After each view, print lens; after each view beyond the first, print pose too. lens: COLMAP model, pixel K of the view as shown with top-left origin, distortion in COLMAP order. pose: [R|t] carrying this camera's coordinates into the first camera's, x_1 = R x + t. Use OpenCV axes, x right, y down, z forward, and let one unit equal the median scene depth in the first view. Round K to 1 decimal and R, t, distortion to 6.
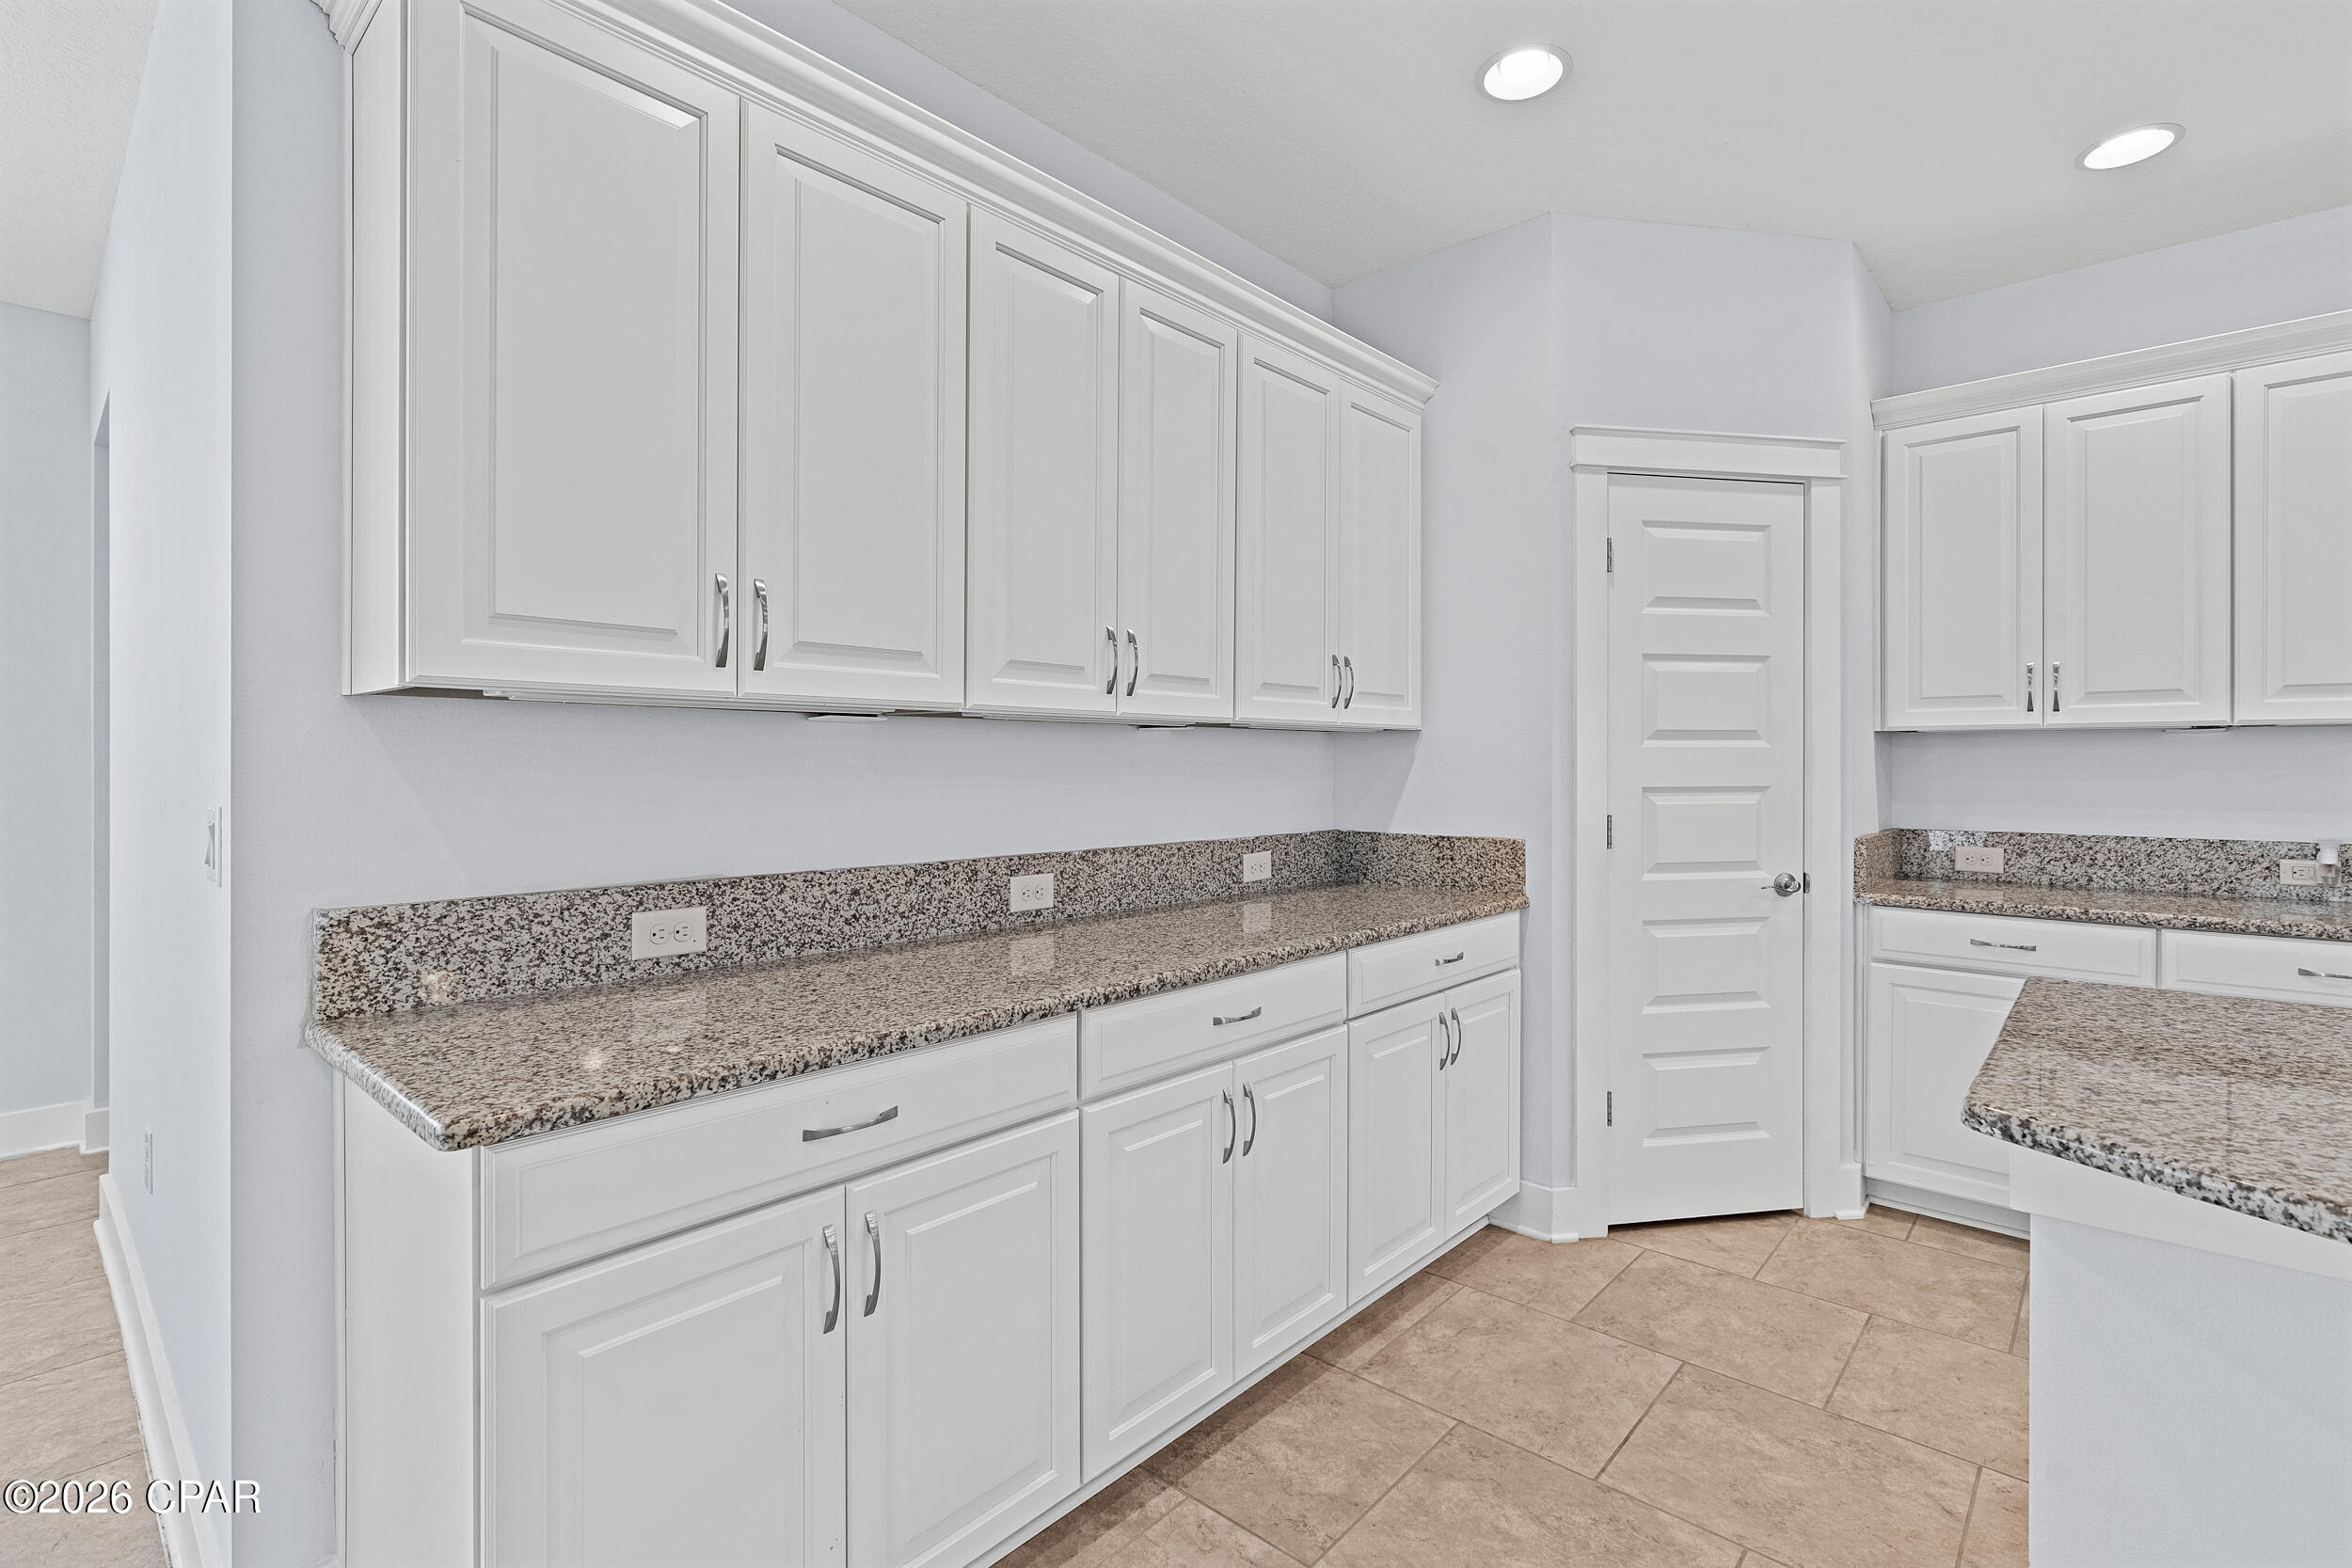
lens RADIAL K [[1062.8, 0, 1171.5], [0, 1062.8, 772.1], [0, 0, 1]] dist [-0.008544, 0.003376]
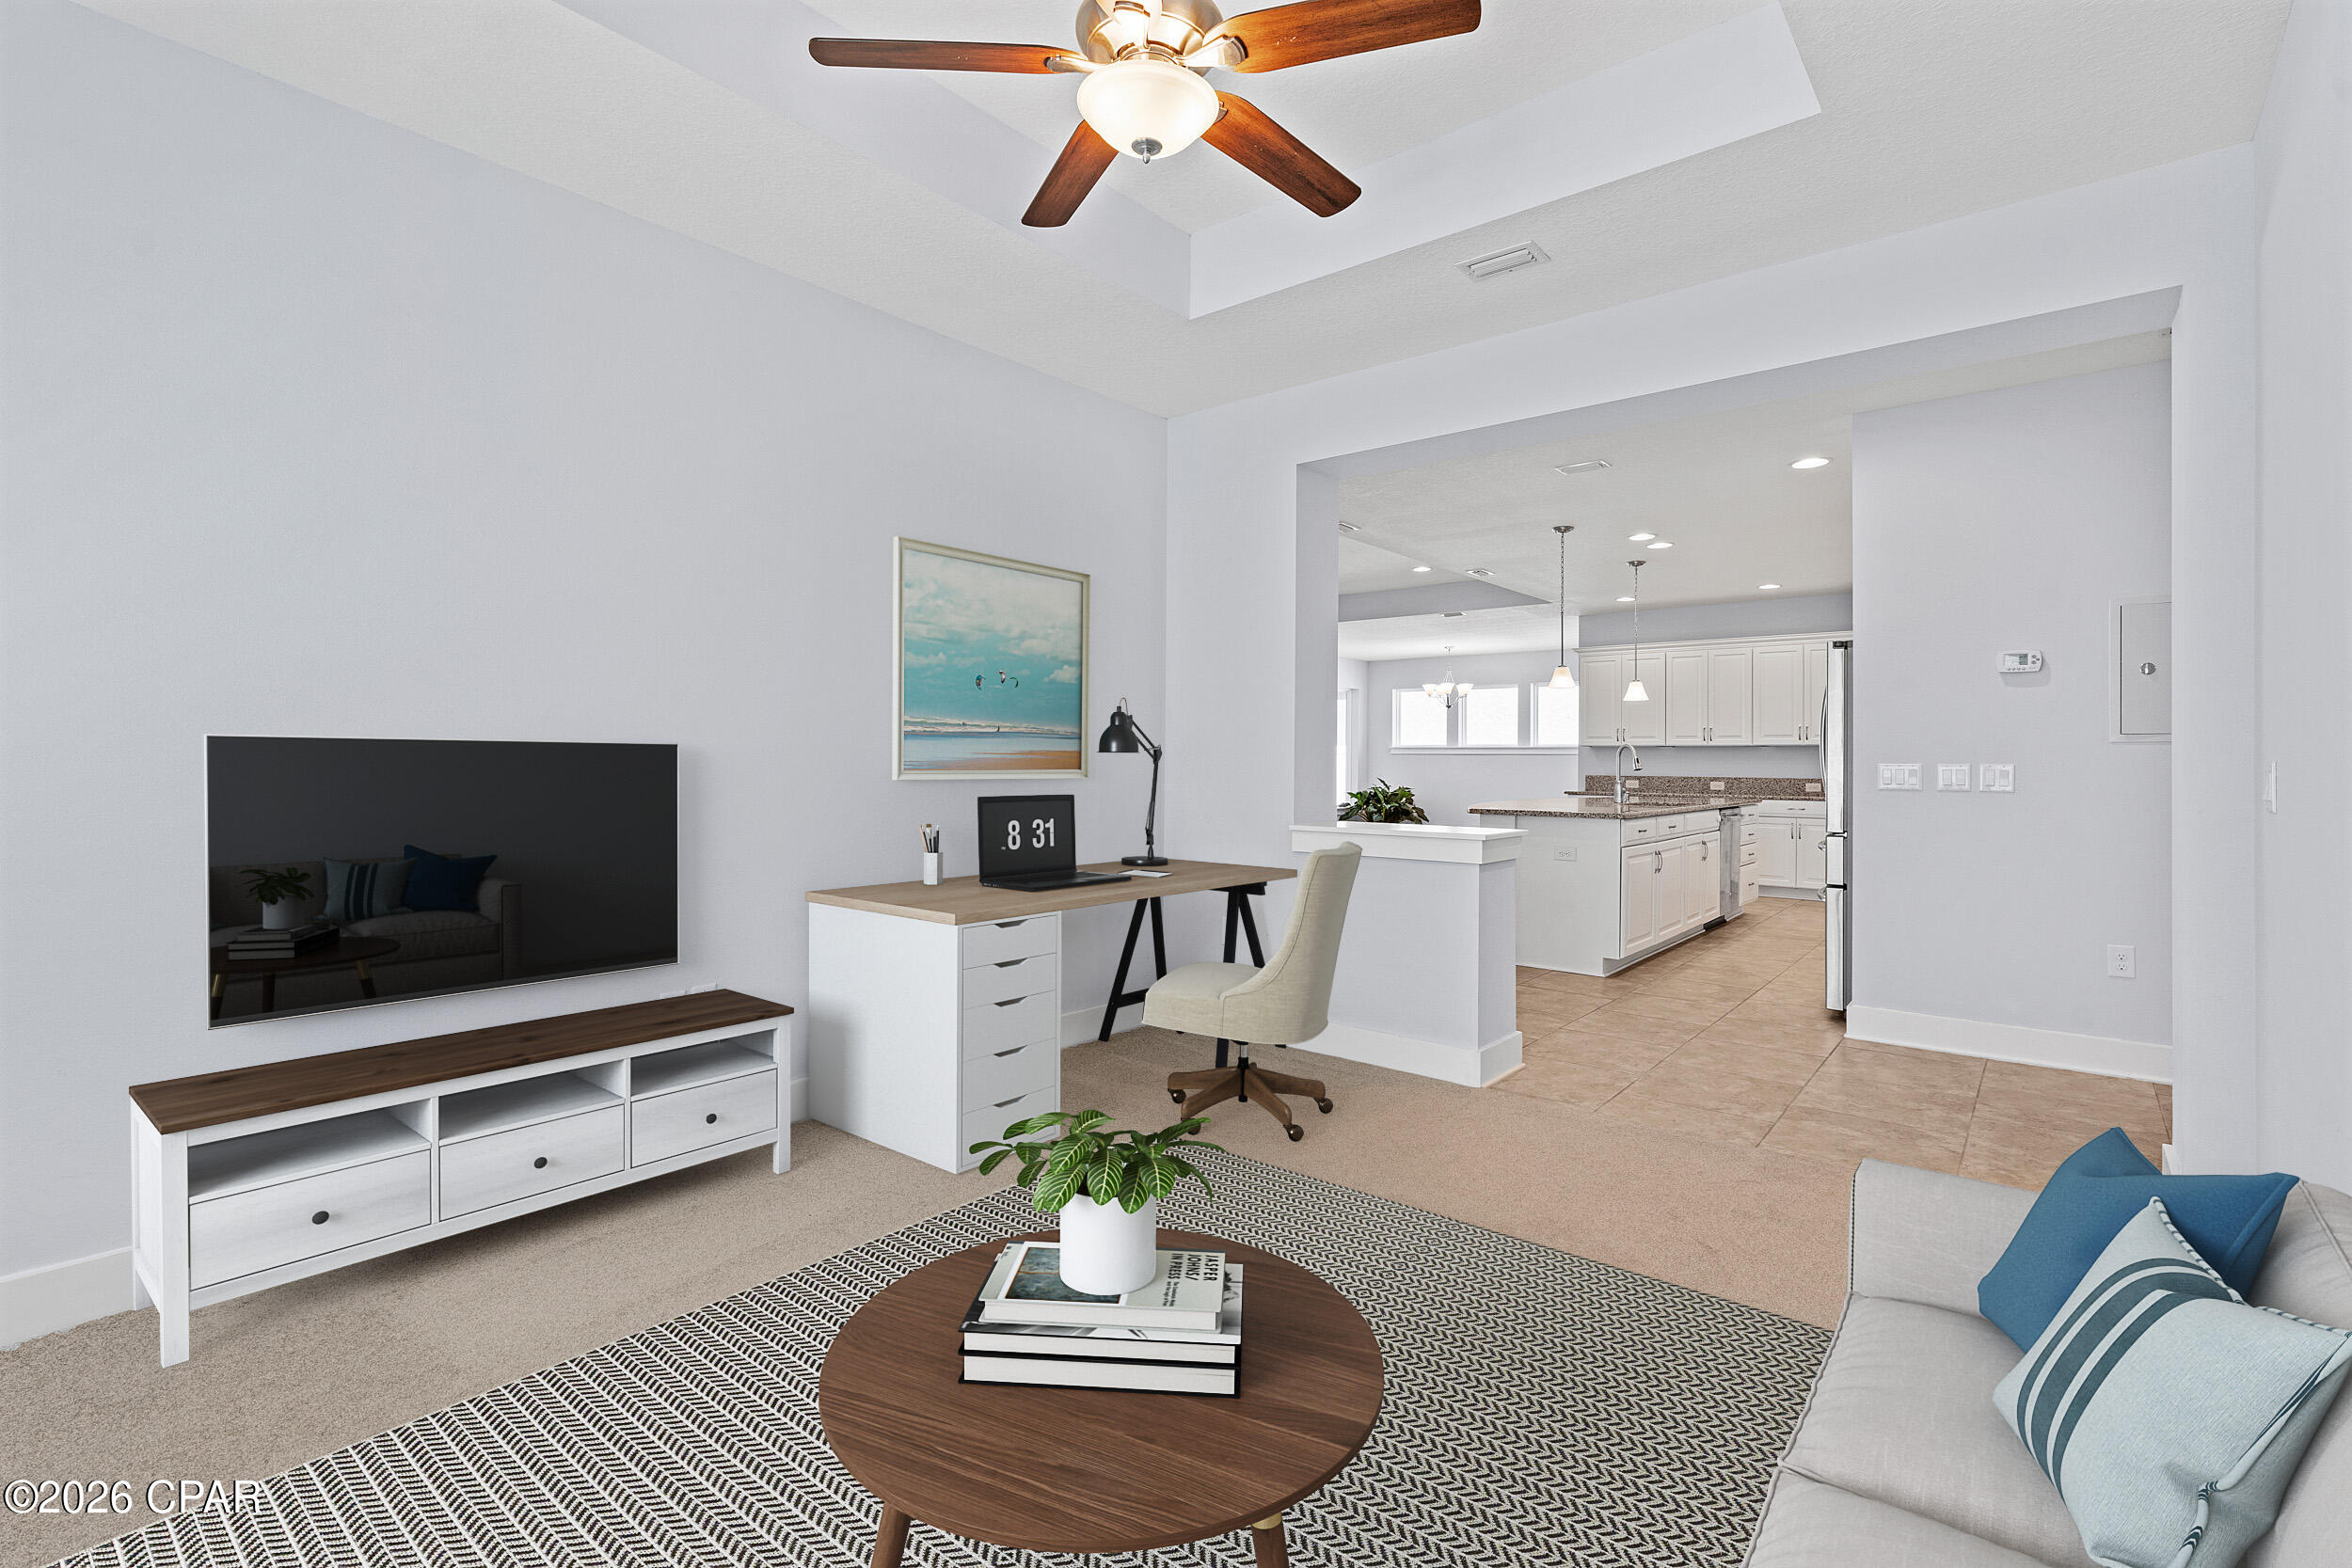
lens RADIAL K [[1062.8, 0, 1169.9], [0, 1062.8, 767.8], [0, 0, 1]] dist [-0.008544, 0.003376]
pose [[0.035168, 0.006800, -0.999358, 3.432900], [-0.010833, 0.999921, 0.006422, 0.031419], [0.999323, 0.010600, 0.035239, -1.156131]]
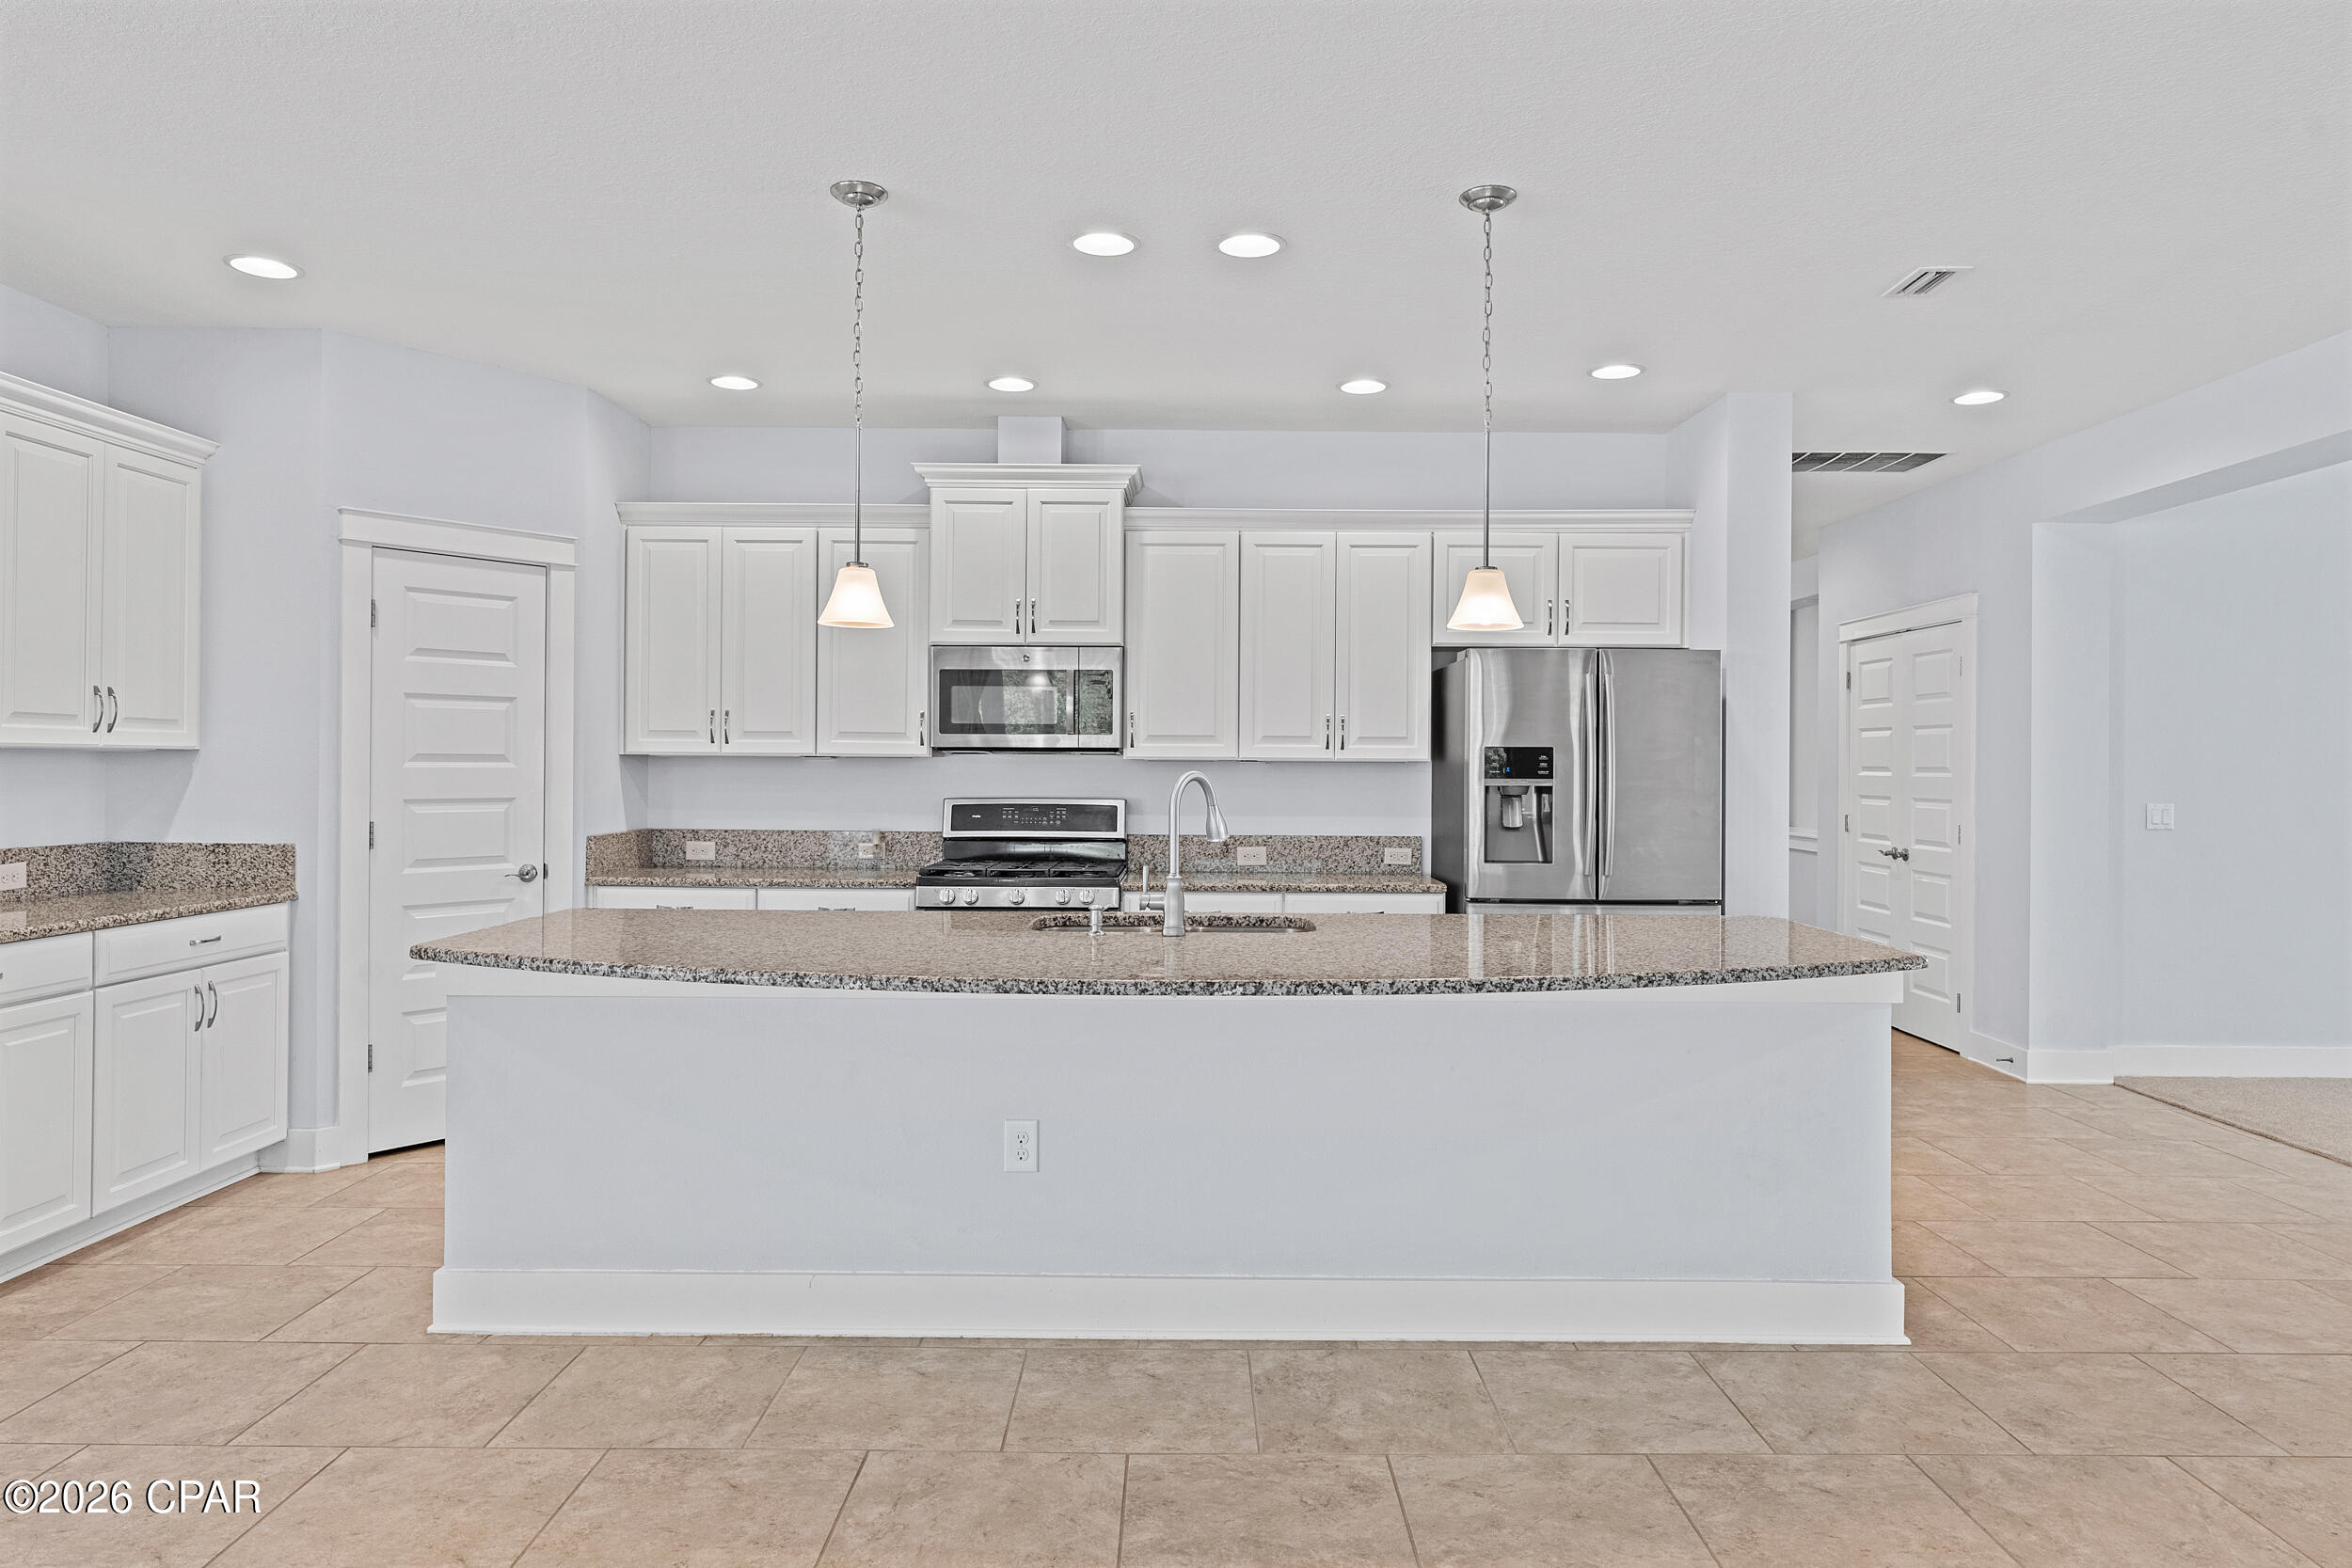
lens RADIAL K [[1461.6, 0, 1190.5], [0, 1461.6, 764.2], [0, 0, 1]] dist [-0.003792, 0.003376]
pose [[0.738652, 0.007655, 0.674044, -0.033032], [-0.002664, 0.999961, -0.008437, -0.015244], [-0.674082, 0.004437, 0.738643, -0.905589]]
